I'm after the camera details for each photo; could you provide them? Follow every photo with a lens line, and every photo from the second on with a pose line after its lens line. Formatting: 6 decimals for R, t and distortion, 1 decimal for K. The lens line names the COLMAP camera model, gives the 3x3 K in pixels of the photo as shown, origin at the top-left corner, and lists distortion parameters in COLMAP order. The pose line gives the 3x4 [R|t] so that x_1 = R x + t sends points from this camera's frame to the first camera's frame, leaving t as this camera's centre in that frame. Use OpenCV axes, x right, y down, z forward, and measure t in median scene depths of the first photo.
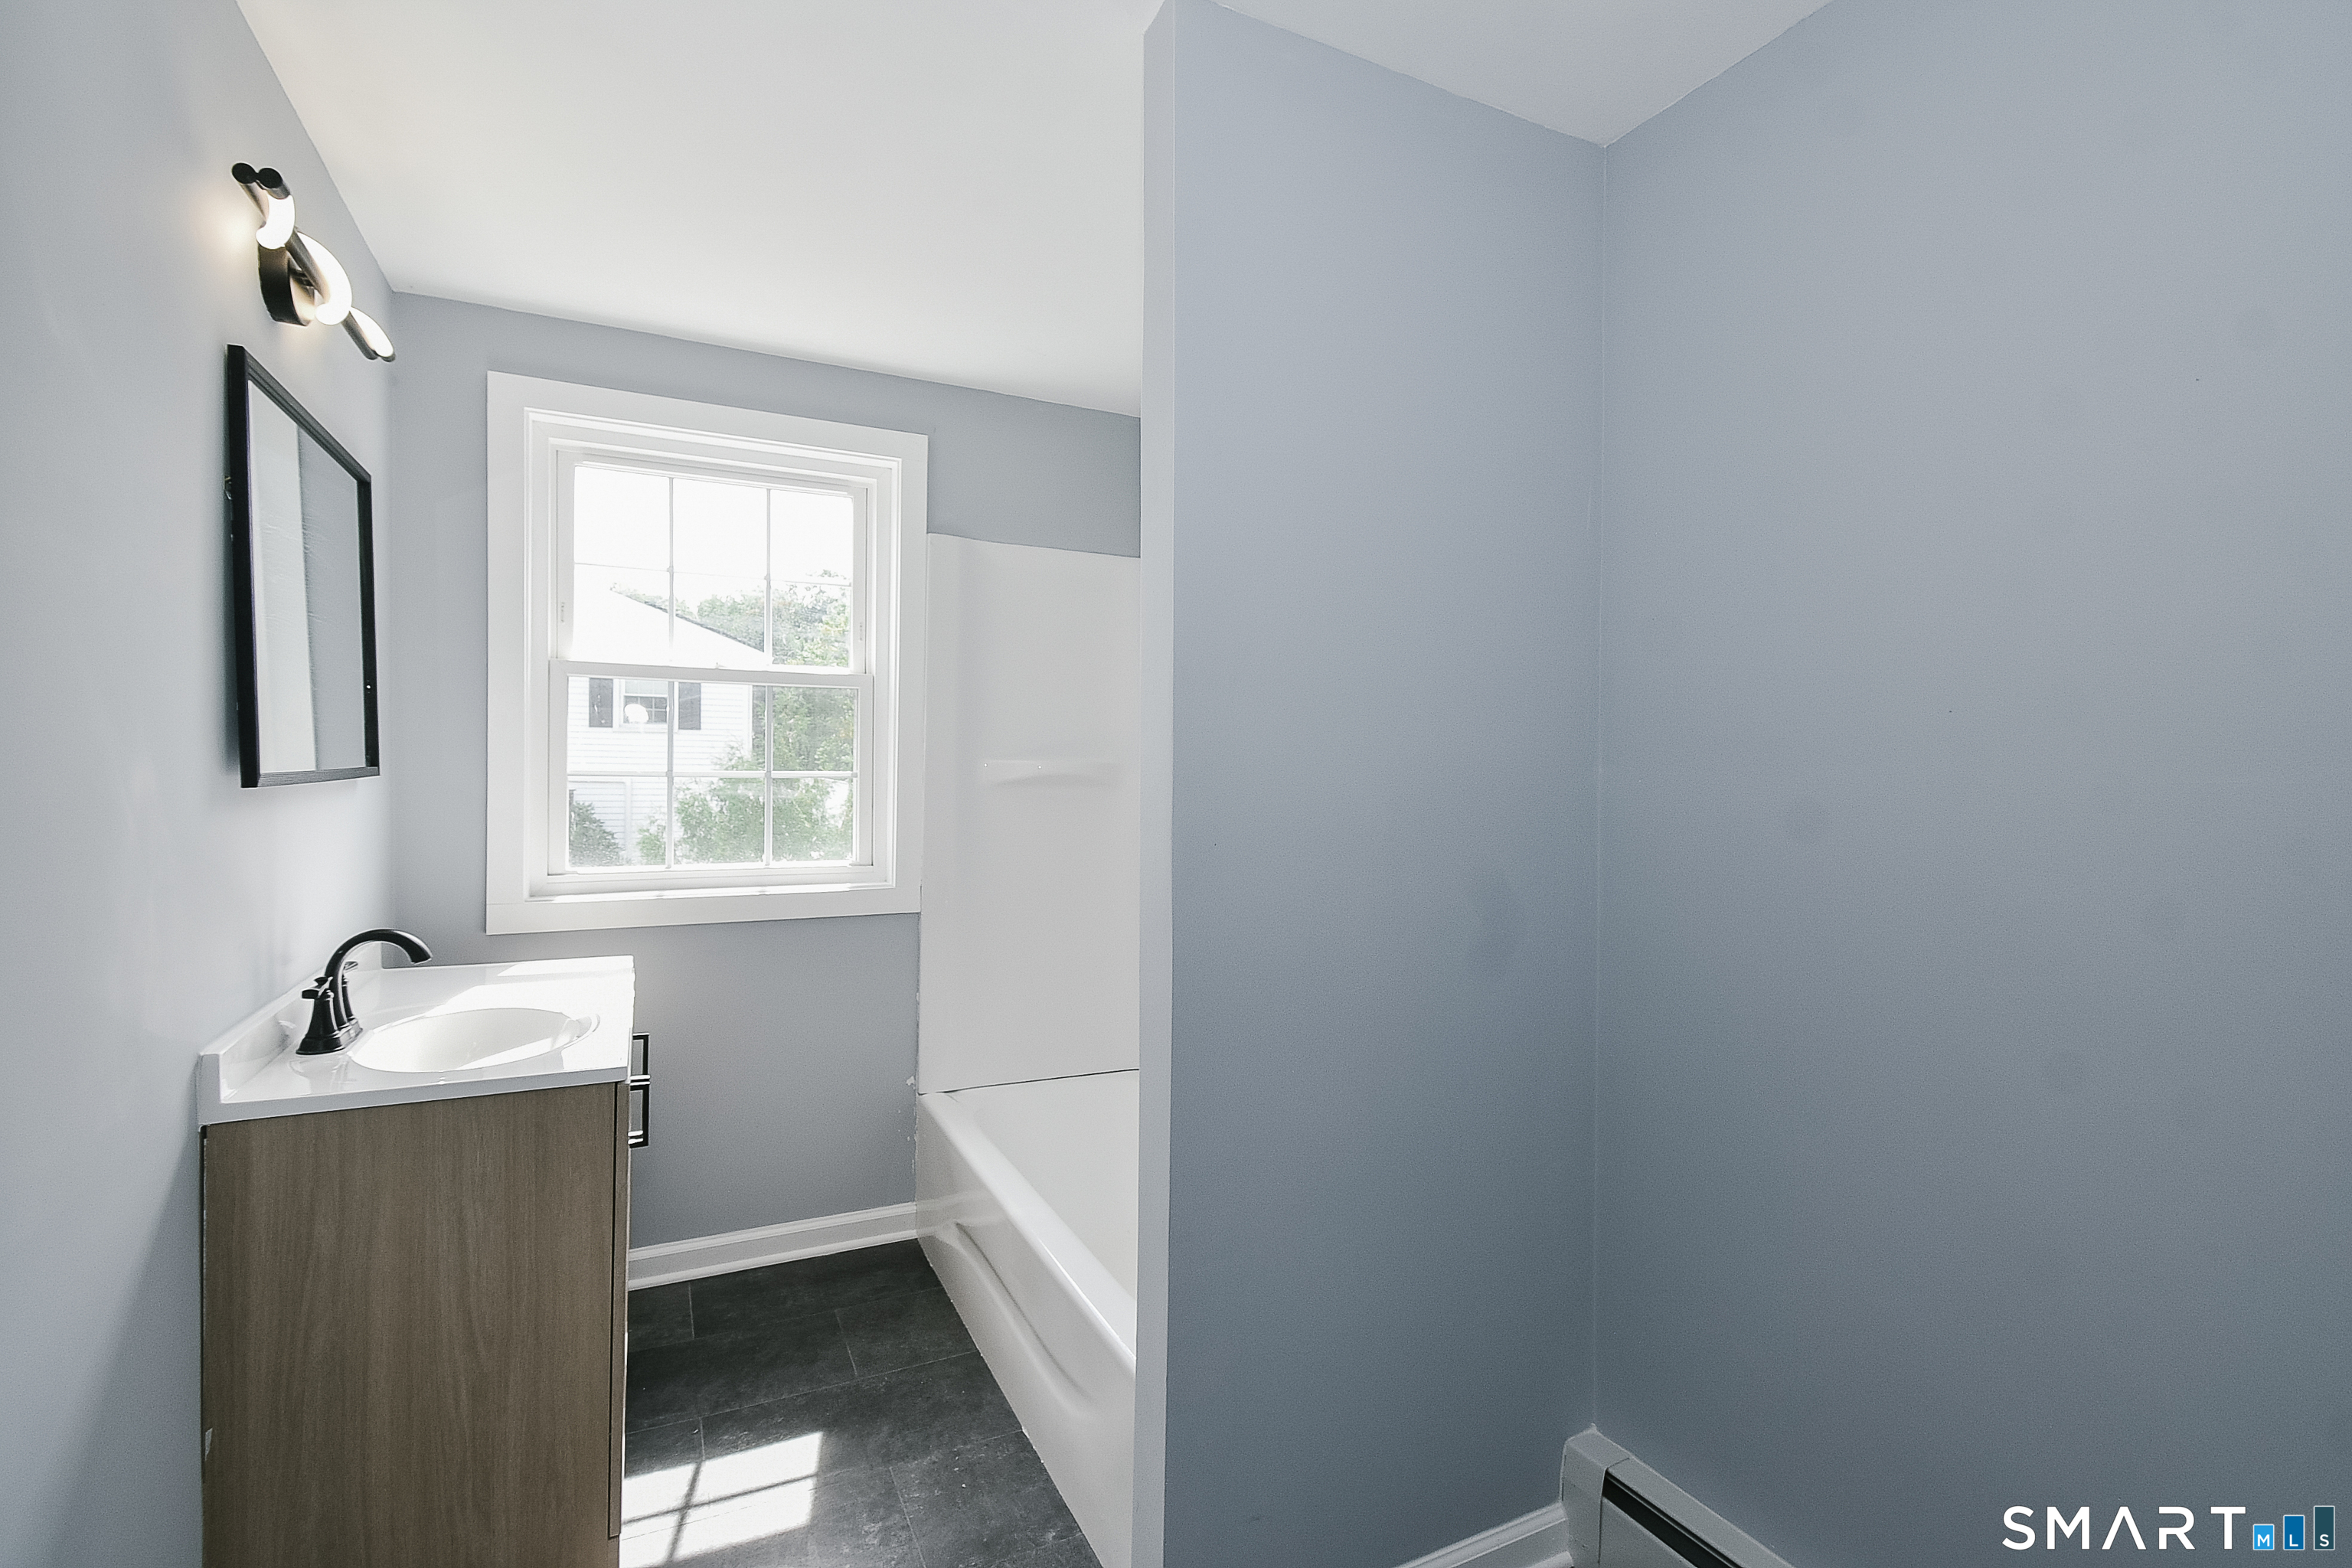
lens RADIAL K [[1063.4, 0, 1168.6], [0, 1063.4, 779.4], [0, 0, 1]] dist [0.009775, -0.004909]
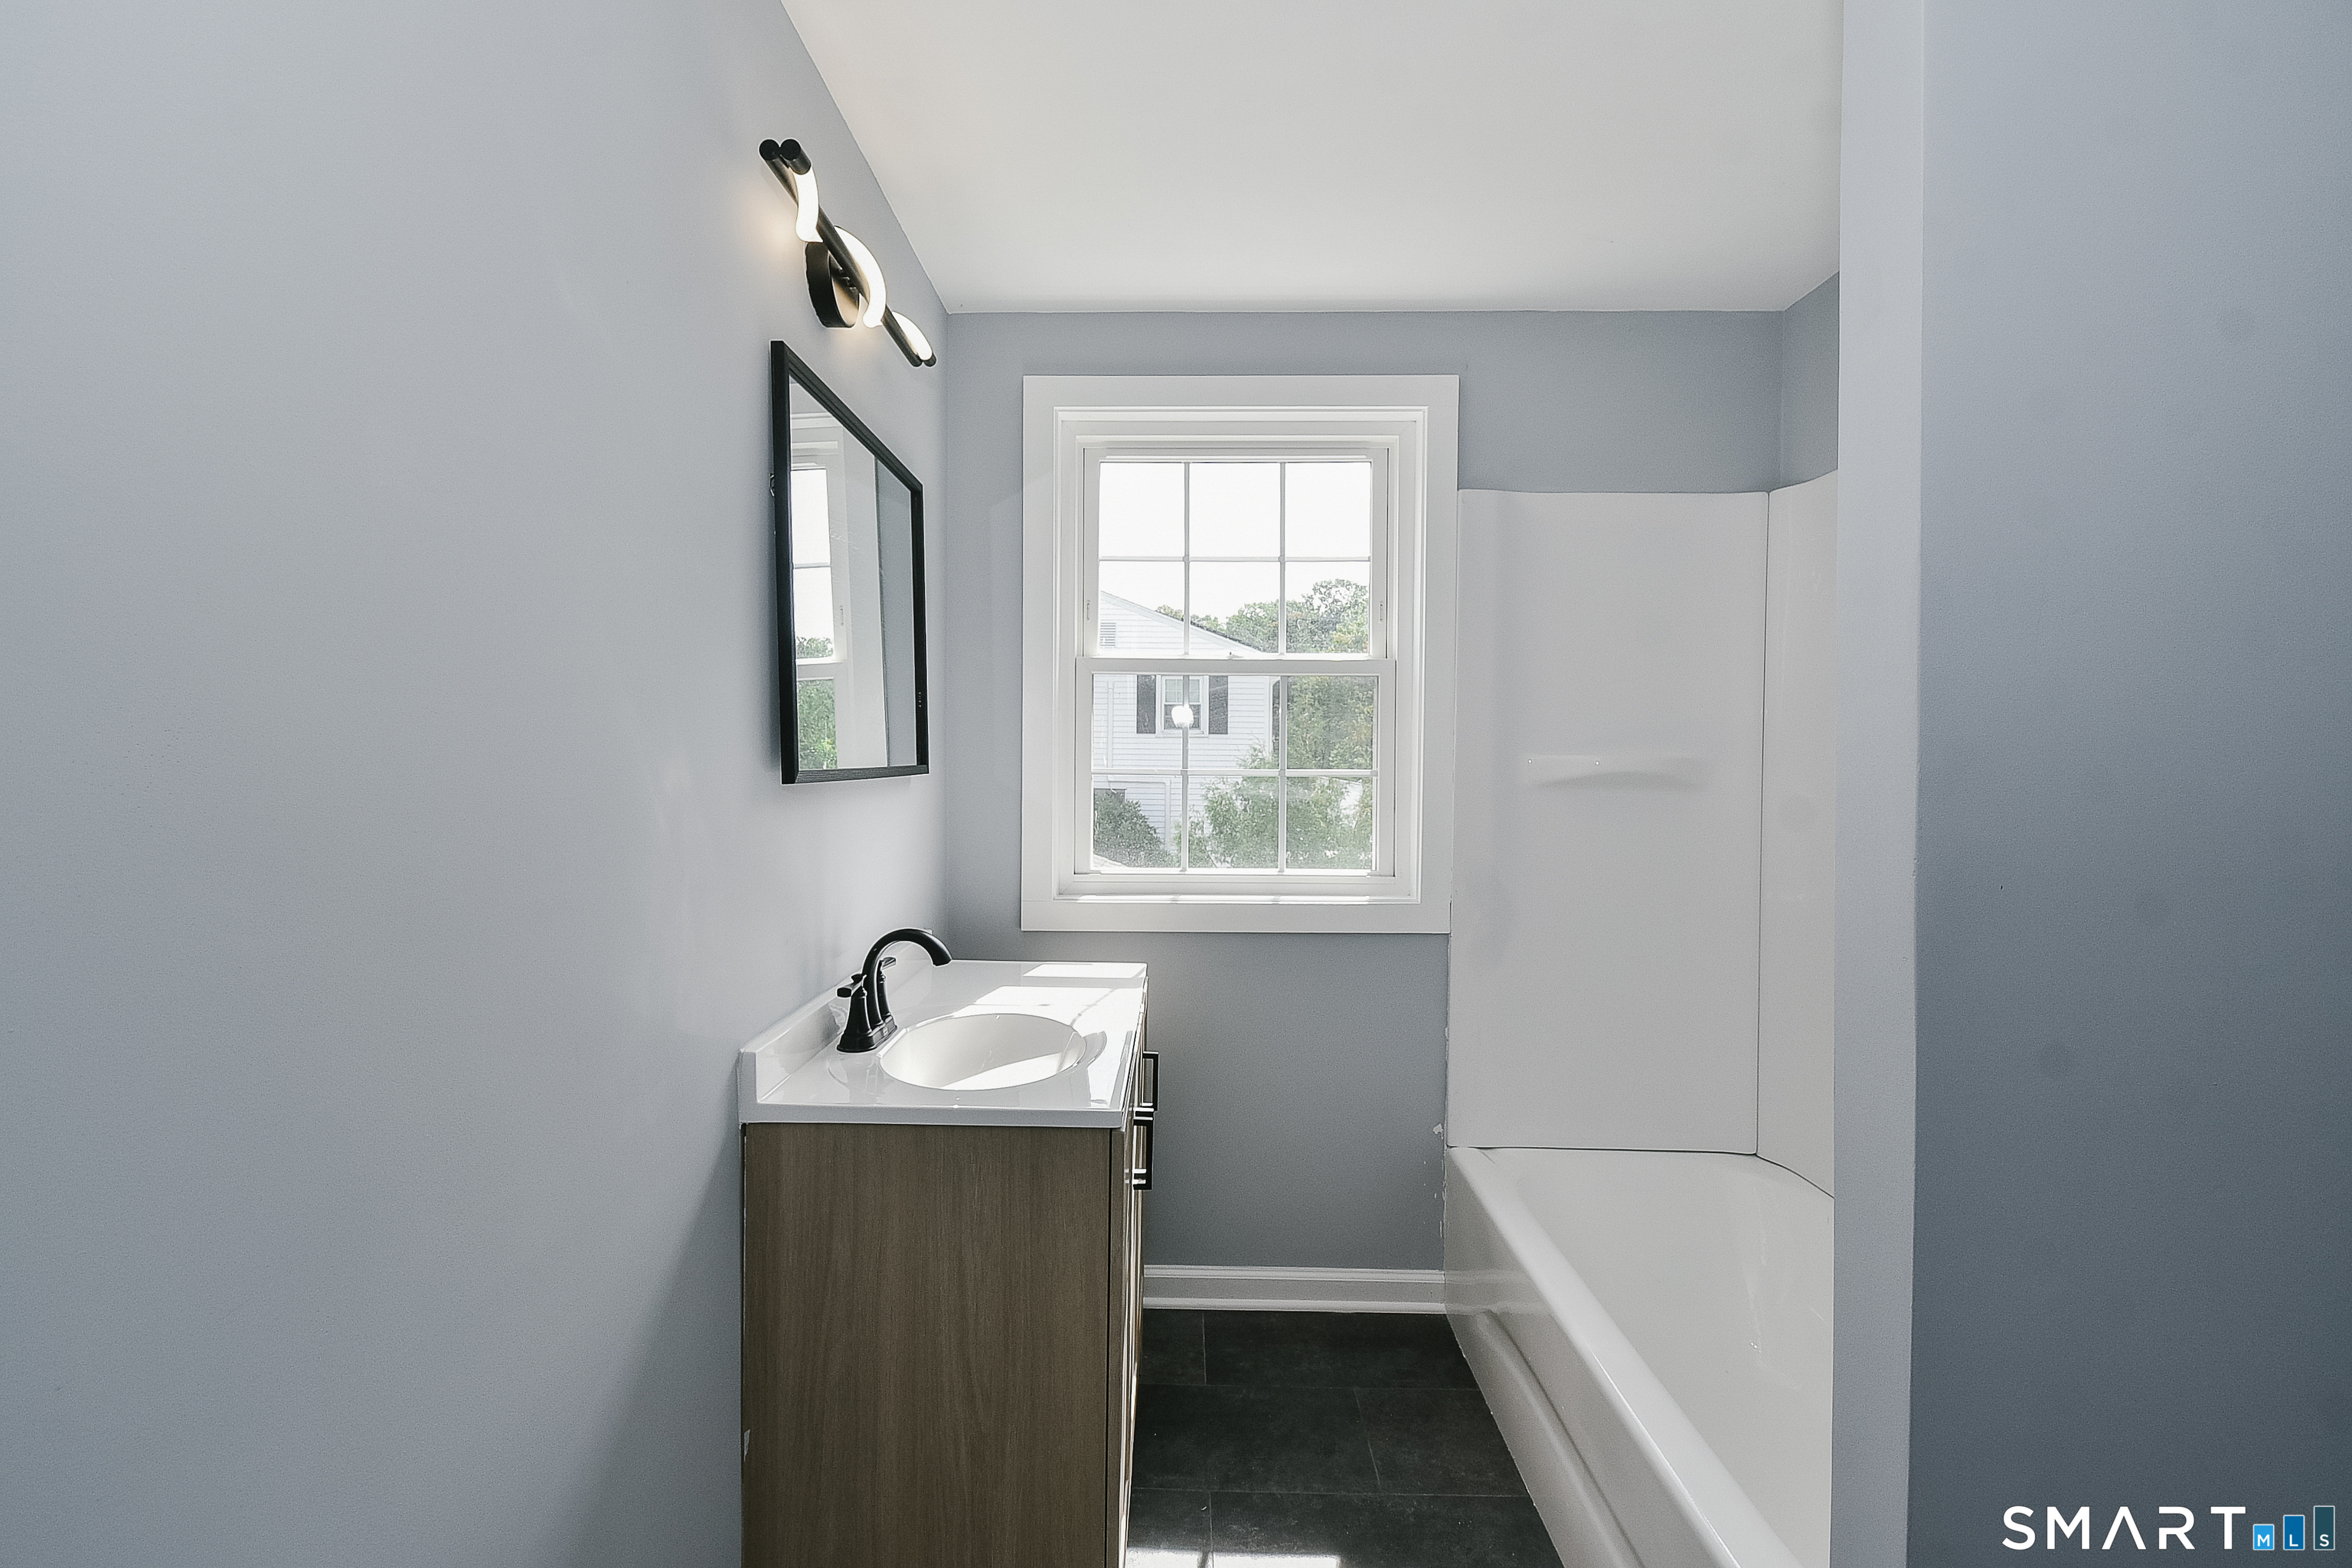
lens RADIAL K [[1029.8, 0, 1167.2], [0, 1029.8, 778.3], [0, 0, 1]] dist [0.010649, -0.005904]
pose [[0.888498, 0.000152, -0.458881, -0.071185], [-0.001169, 0.999997, -0.001932, 0.002567], [0.458880, 0.002253, 0.888496, 0.208250]]
